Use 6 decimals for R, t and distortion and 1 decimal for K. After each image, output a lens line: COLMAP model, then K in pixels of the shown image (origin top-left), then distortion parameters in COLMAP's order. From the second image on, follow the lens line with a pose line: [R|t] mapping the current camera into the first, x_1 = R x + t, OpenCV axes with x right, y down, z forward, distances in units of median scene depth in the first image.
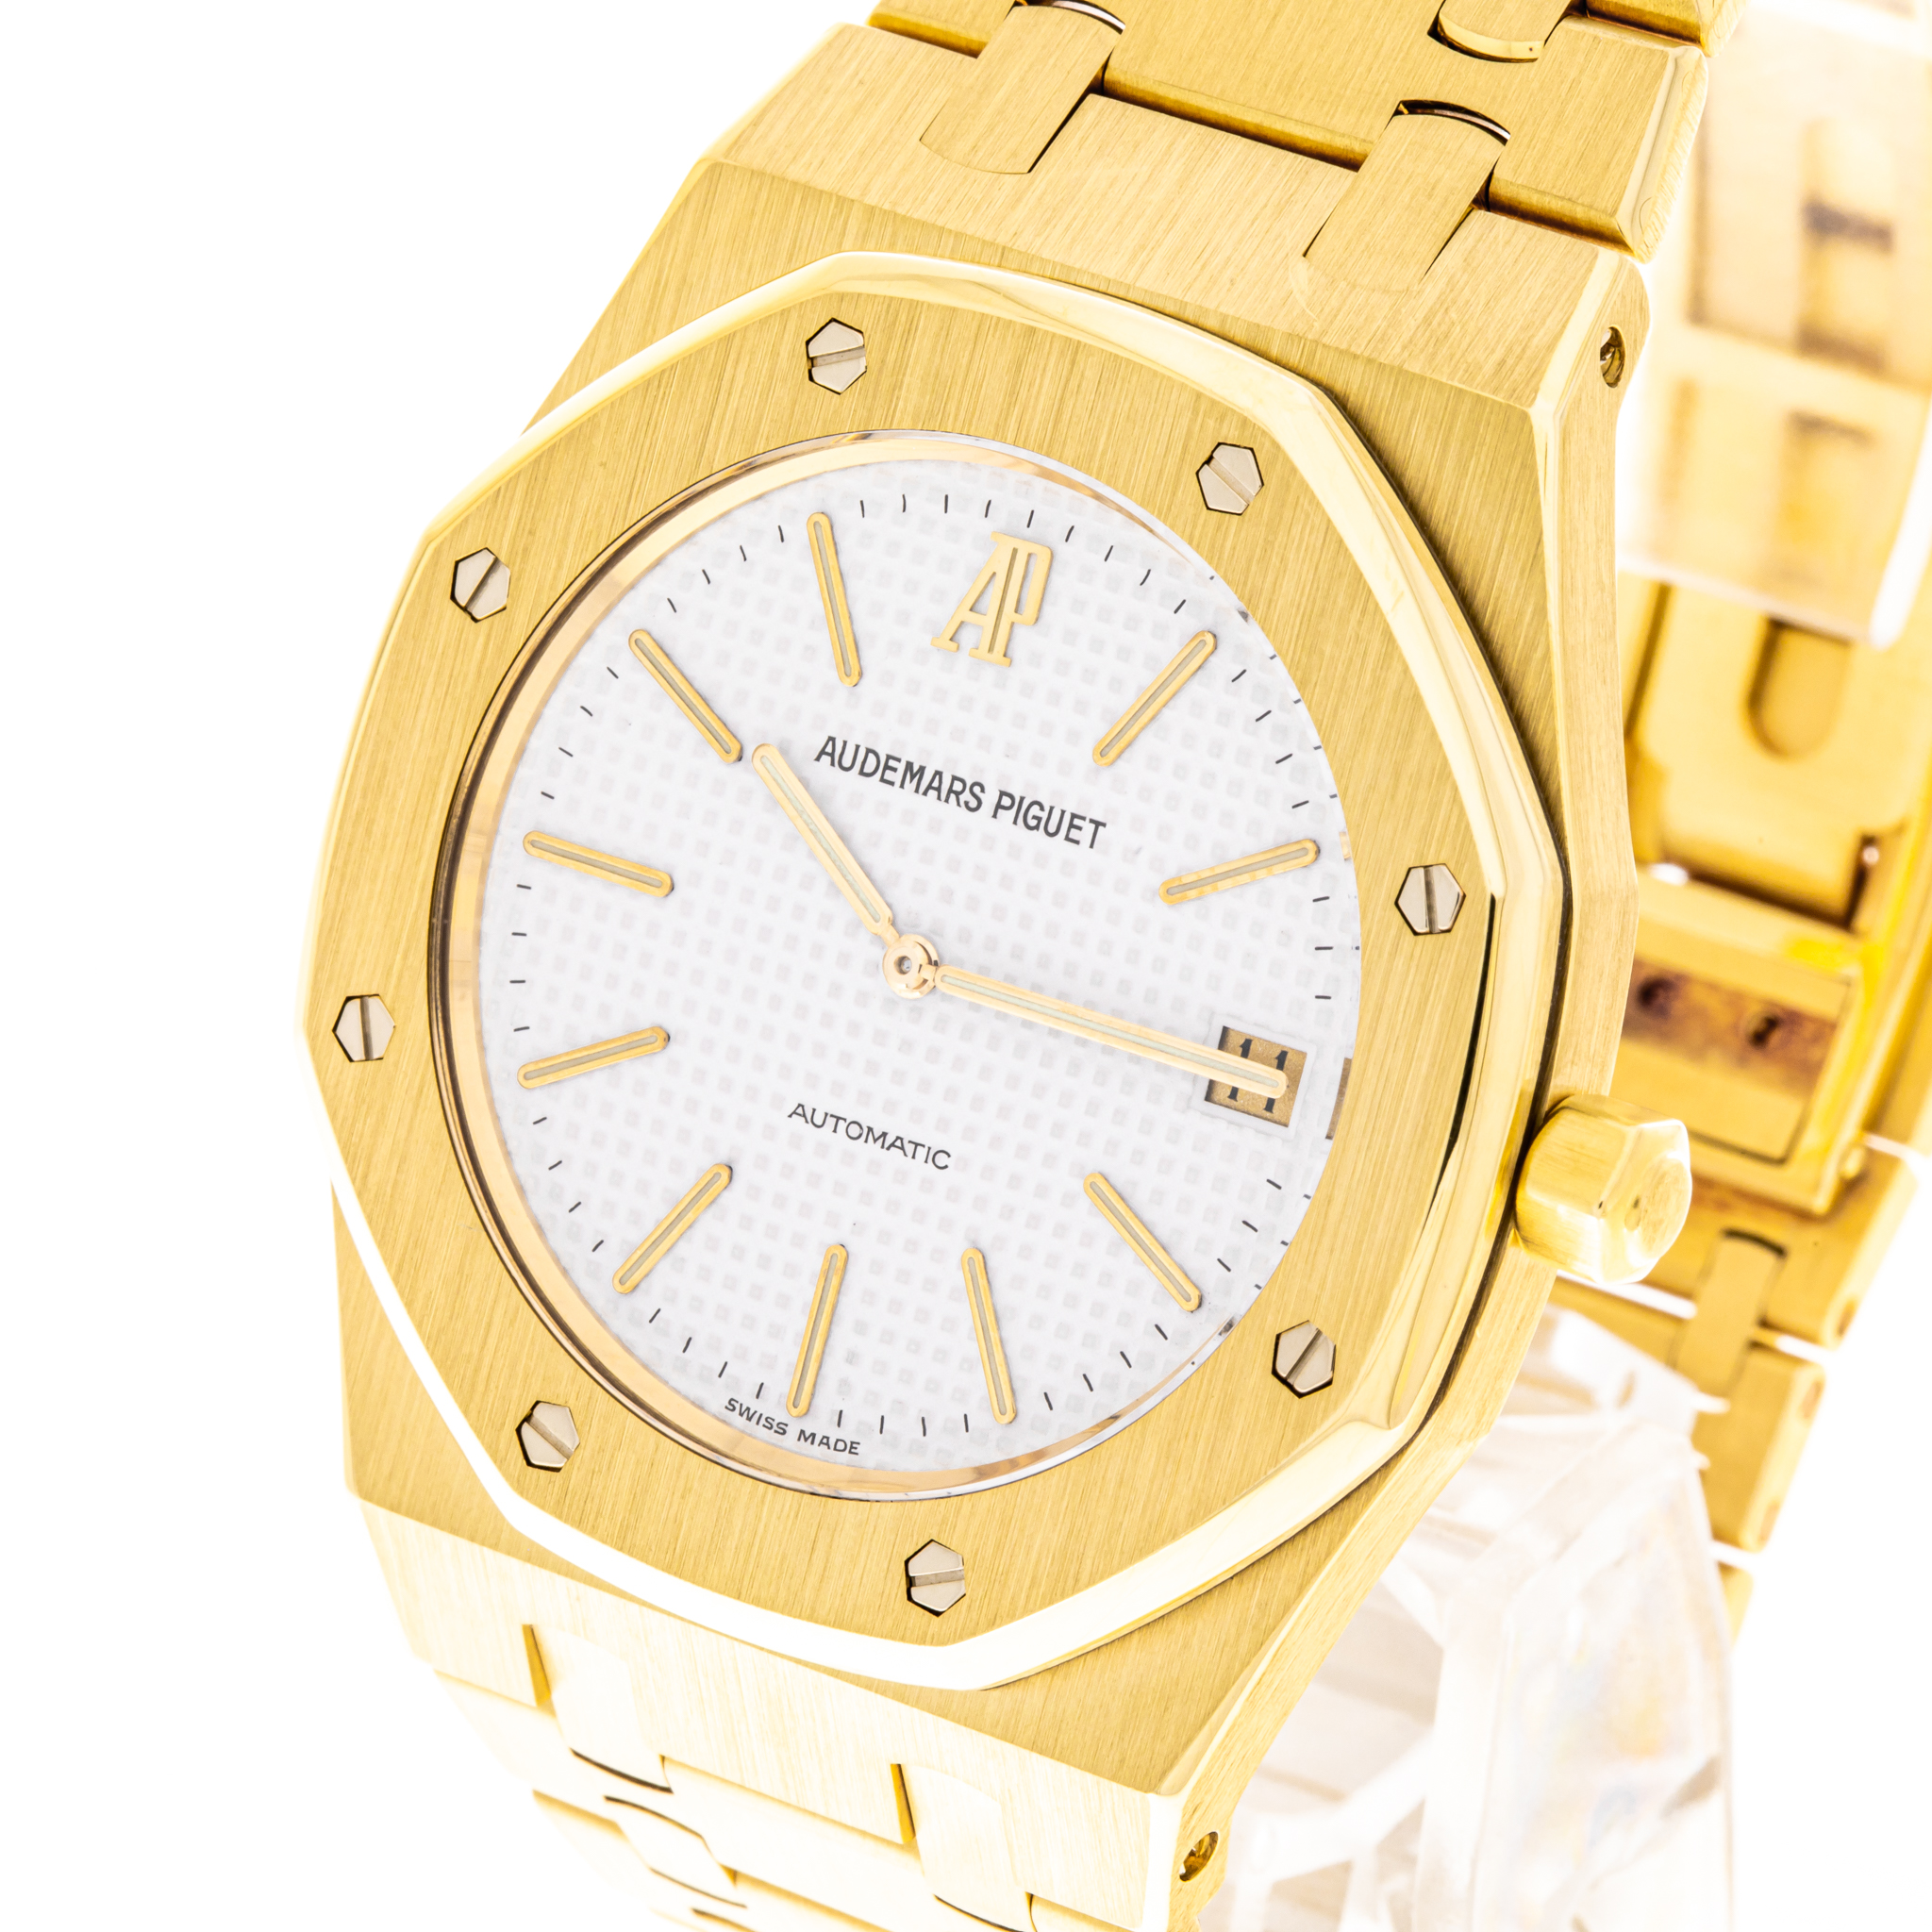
lens RADIAL K [[9068.0, 0, 962.1], [0, 9068.0, 1094.4], [0, 0, 1]] dist [0.587216, -0.552342]
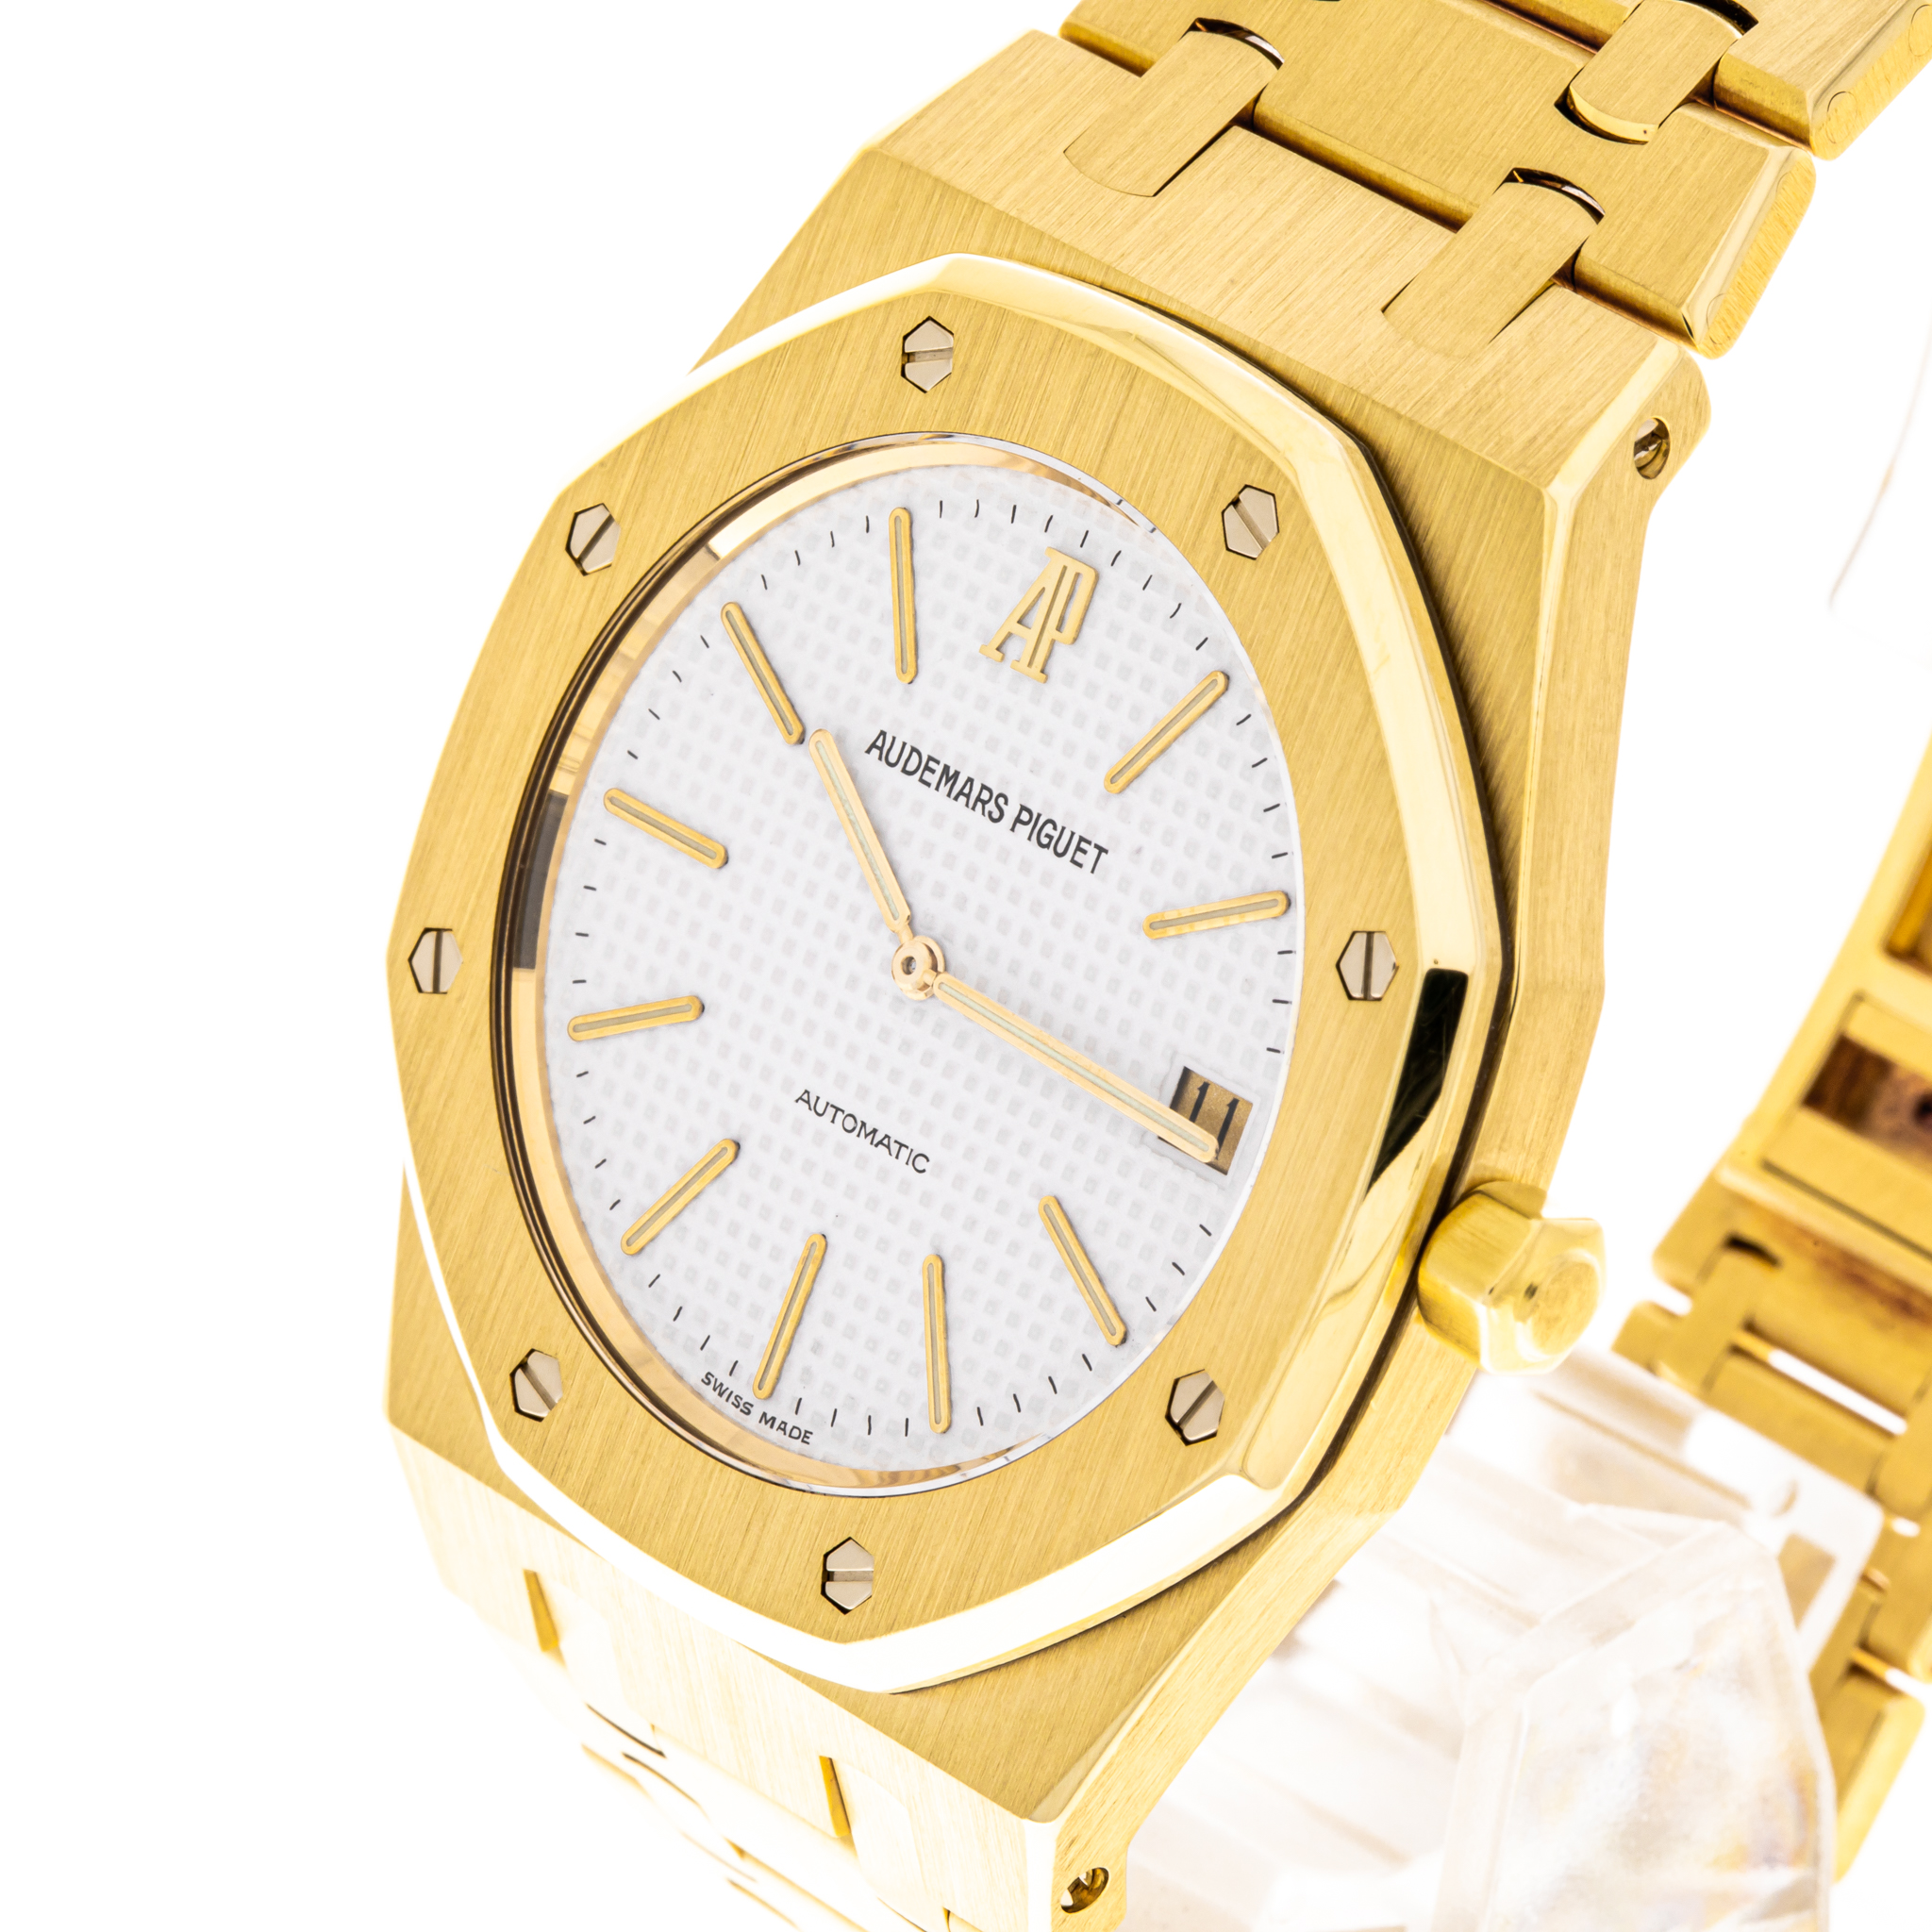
lens RADIAL K [[9068.0, 0, 962.1], [0, 9068.0, 1094.4], [0, 0, 1]] dist [0.587216, -0.552342]
pose [[0.978980, 0.133632, -0.154082, 0.155111], [-0.133709, 0.990971, 0.009914, -0.010842], [0.154016, 0.010897, 0.988008, 0.011778]]
